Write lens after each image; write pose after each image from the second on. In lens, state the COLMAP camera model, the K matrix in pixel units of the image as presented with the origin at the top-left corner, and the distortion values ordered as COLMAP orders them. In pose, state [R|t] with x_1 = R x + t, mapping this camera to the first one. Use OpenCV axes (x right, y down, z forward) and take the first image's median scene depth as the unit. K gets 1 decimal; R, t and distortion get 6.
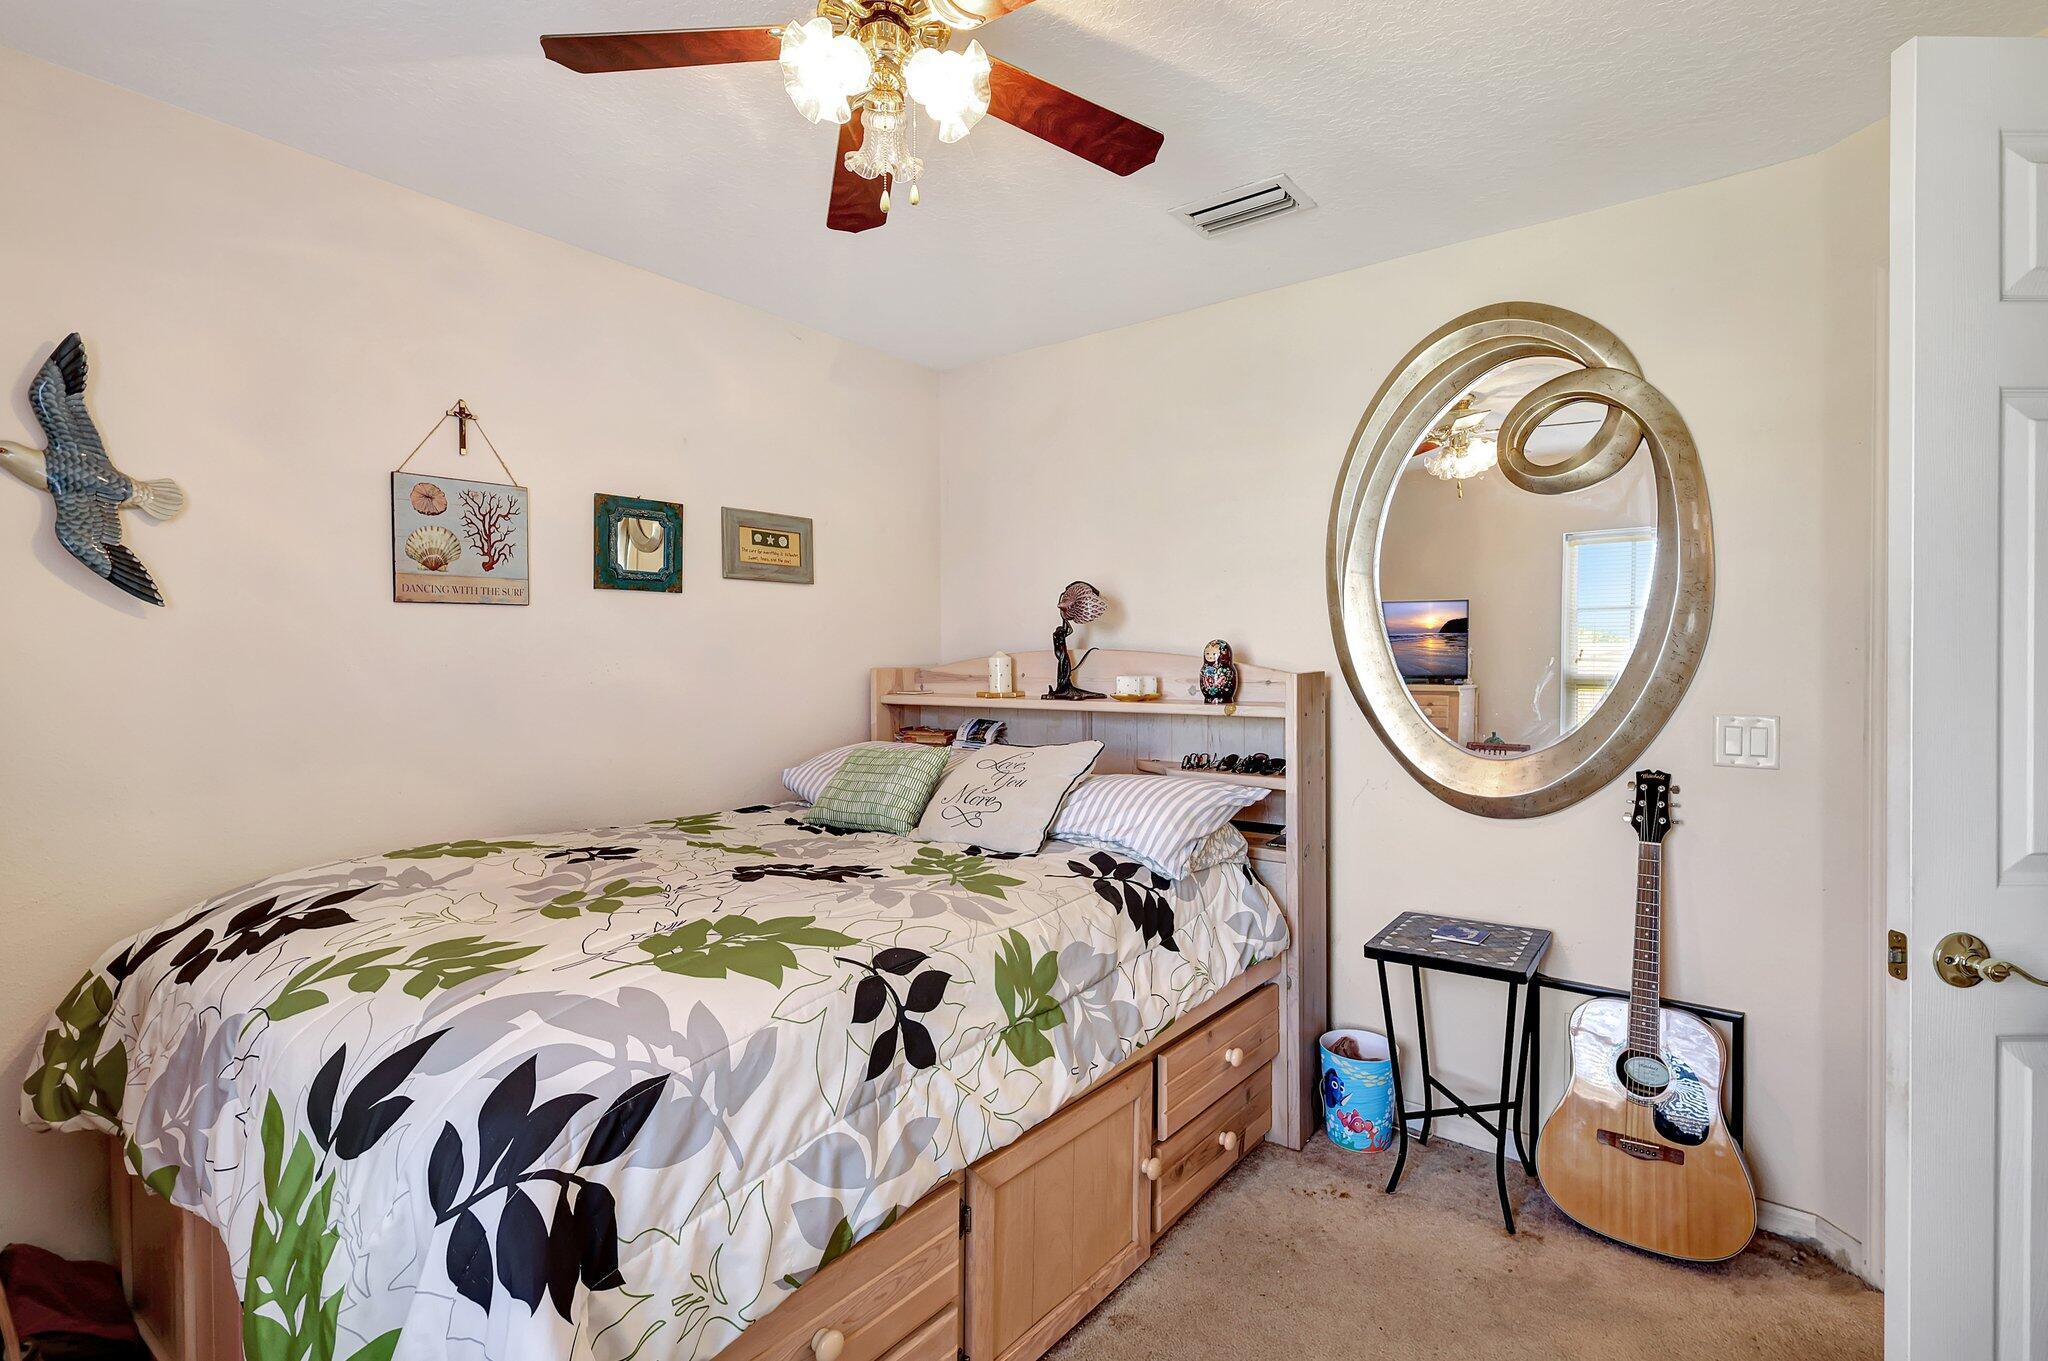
lens RADIAL K [[949.8, 0, 1038.9], [0, 949.8, 667.4], [0, 0, 1]] dist [0.001335, -0.000254]
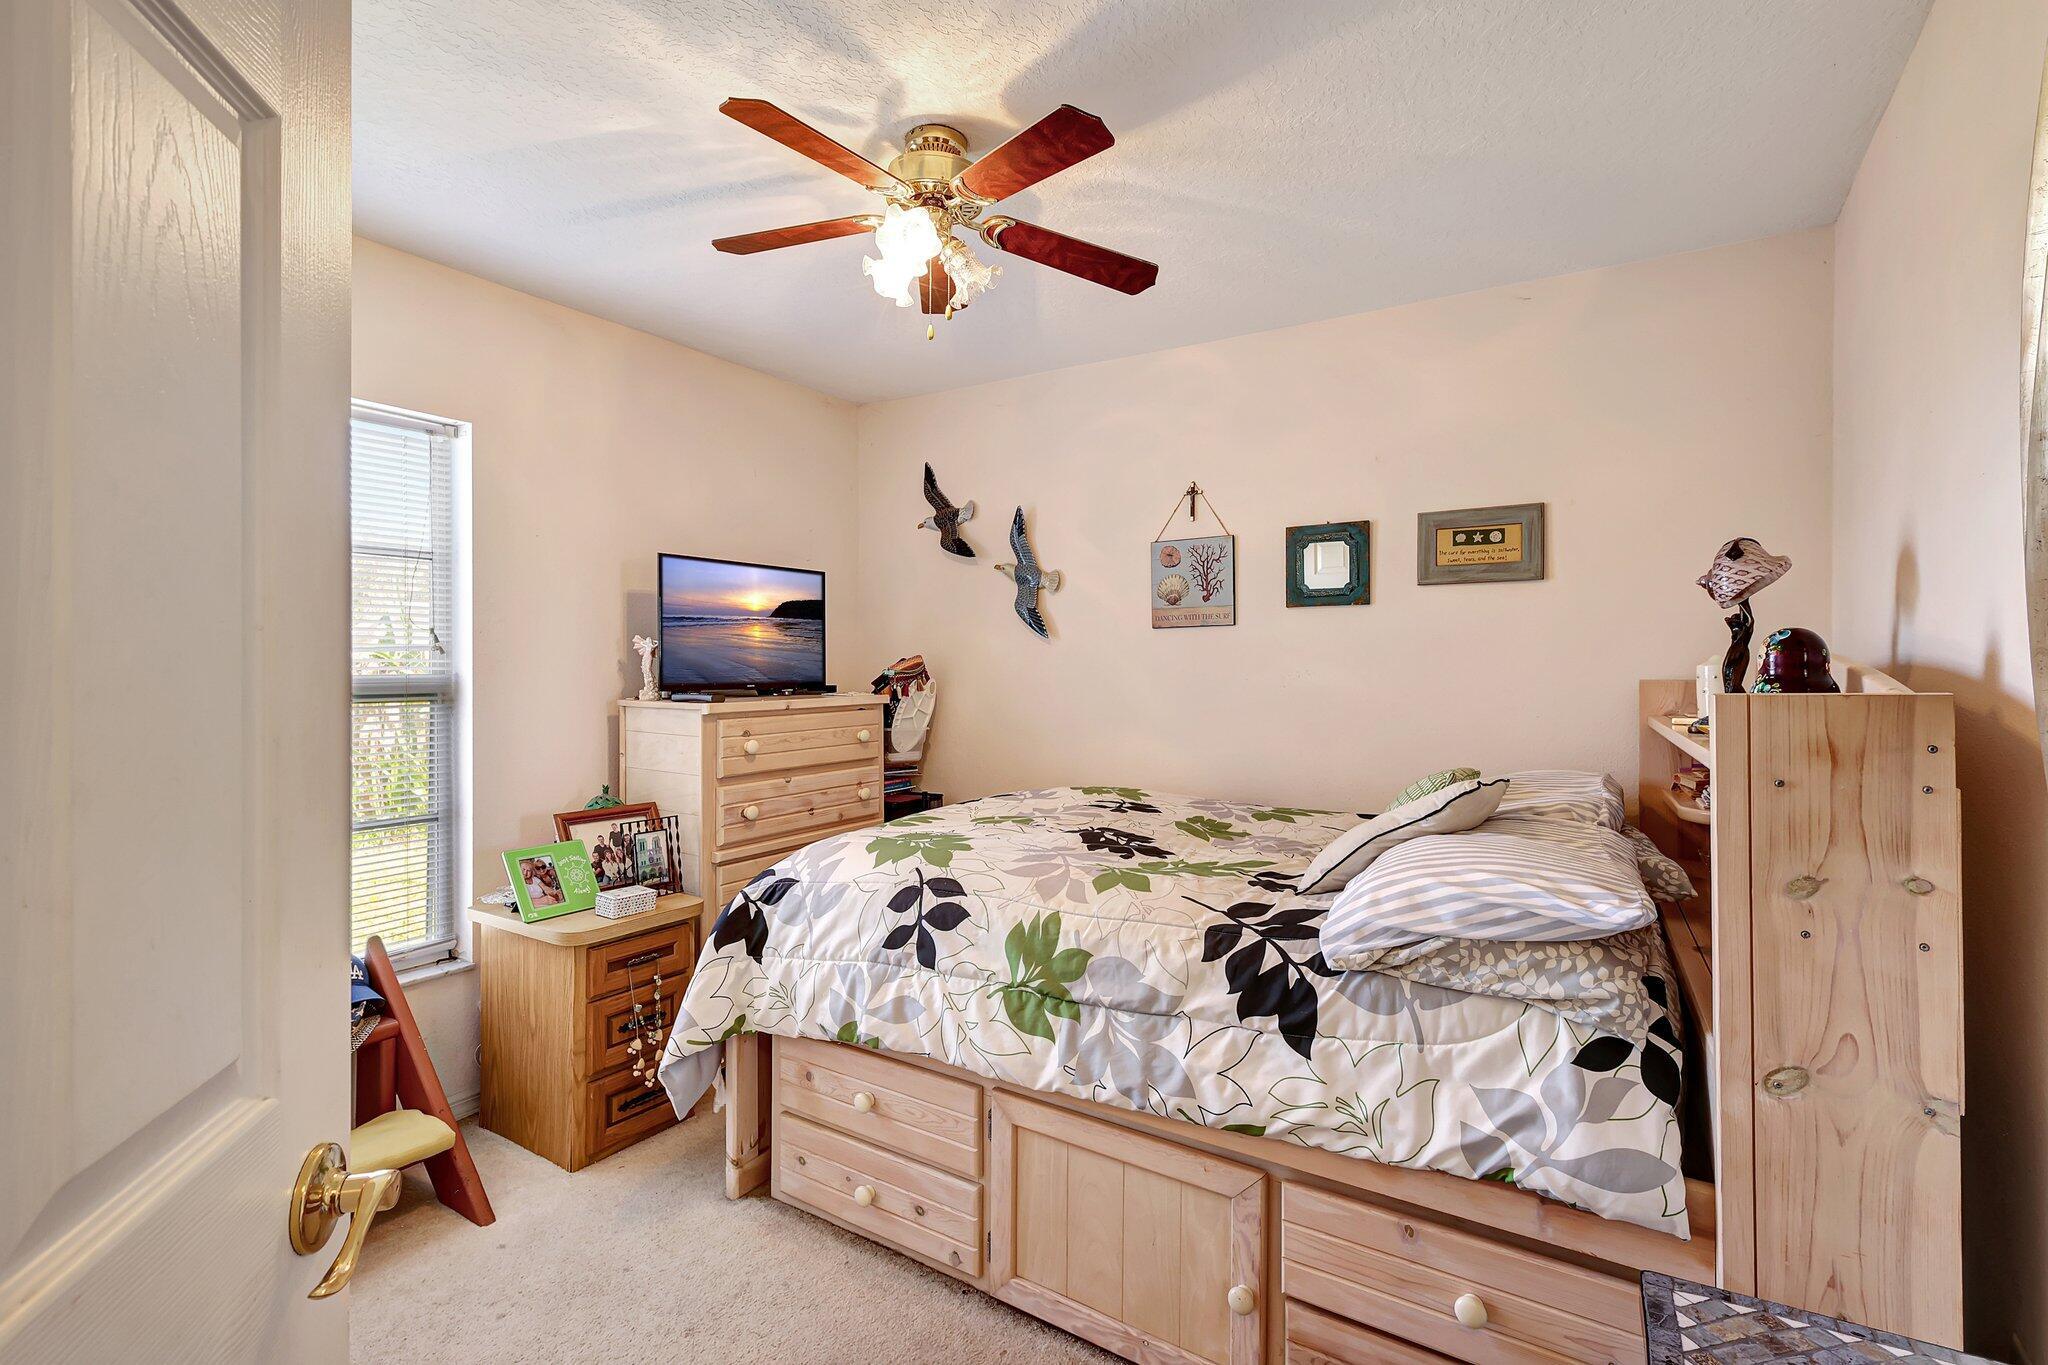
lens RADIAL K [[949.8, 0, 1036.2], [0, 949.8, 675.1], [0, 0, 1]] dist [0.001335, -0.000254]
pose [[0.094288, 0.006912, -0.995521, 0.798856], [-0.014701, 0.999877, 0.005549, -0.000298], [0.995436, 0.014112, 0.094378, 0.665596]]
